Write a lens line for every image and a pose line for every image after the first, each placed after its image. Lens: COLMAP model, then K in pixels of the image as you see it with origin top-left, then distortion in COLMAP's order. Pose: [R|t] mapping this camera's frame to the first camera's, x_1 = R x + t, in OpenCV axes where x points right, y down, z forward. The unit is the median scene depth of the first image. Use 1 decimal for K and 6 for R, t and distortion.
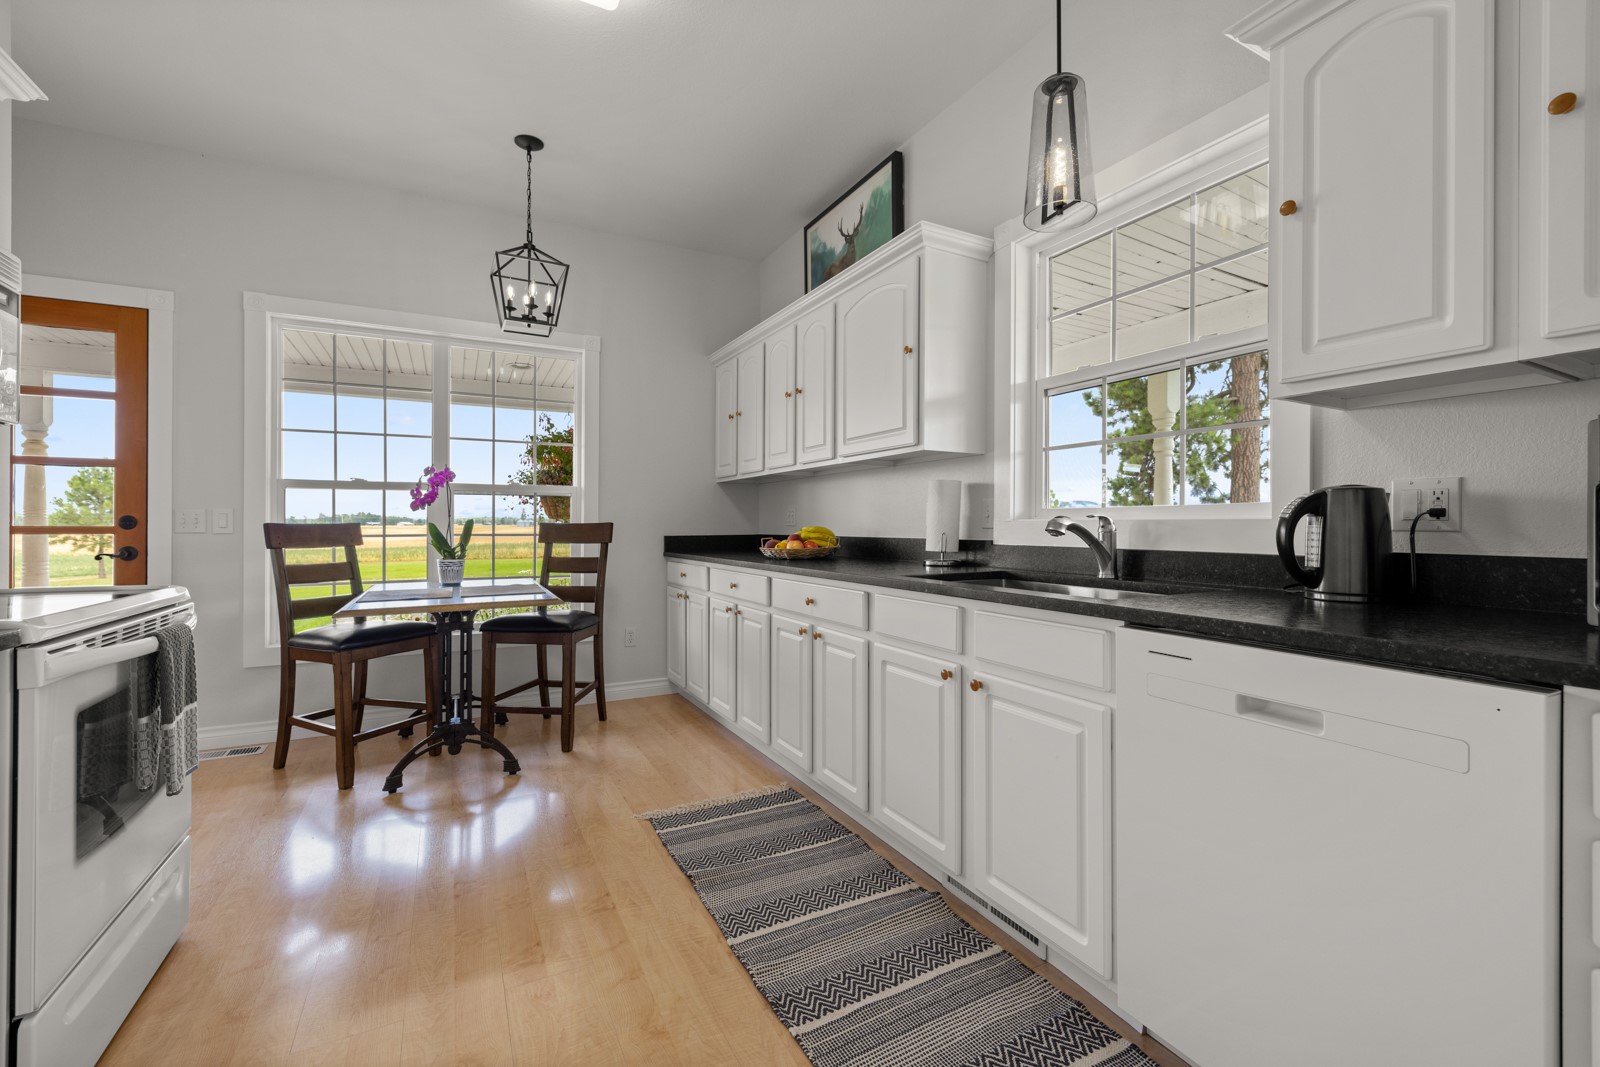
lens RADIAL K [[669.2, 0, 806.6], [0, 669.2, 527.0], [0, 0, 1]] dist [-0.001927, 0.000019]
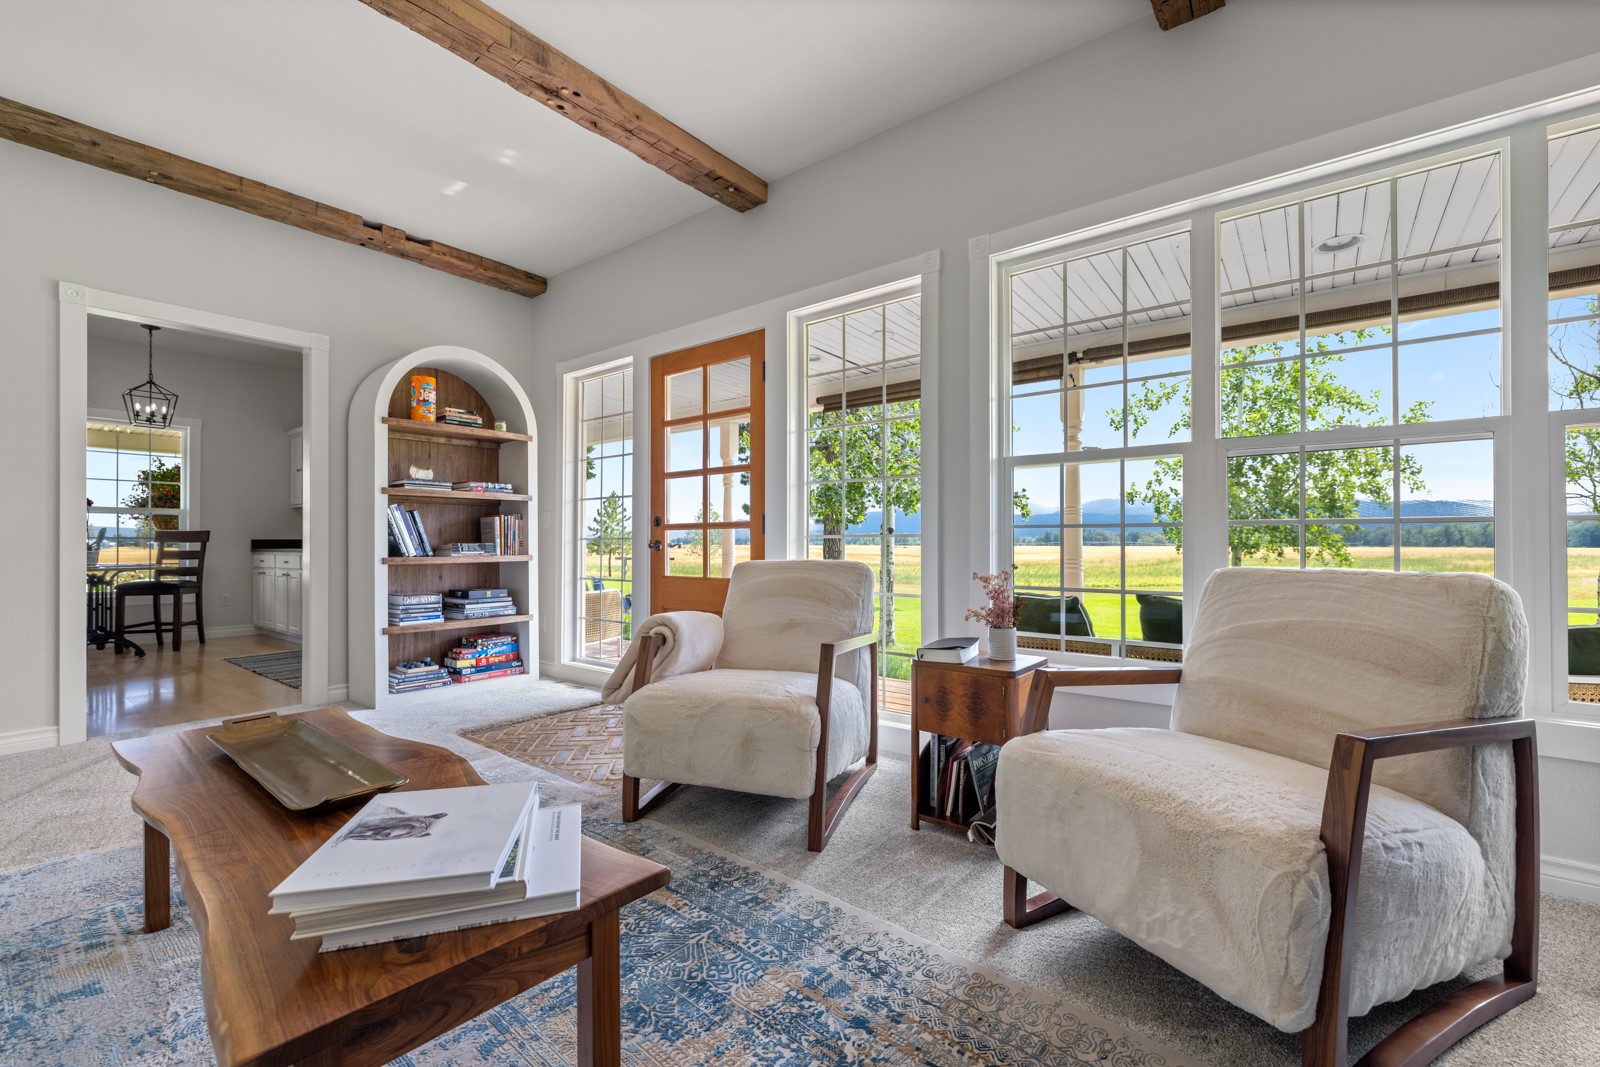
lens RADIAL K [[669.2, 0, 799.7], [0, 669.2, 541.1], [0, 0, 1]] dist [-0.001927, 0.000019]
pose [[0.916020, -0.000324, 0.401131, 0.482562], [0.001487, 0.999996, -0.002589, 0.032394], [-0.401129, 0.002968, 0.916017, -1.391729]]
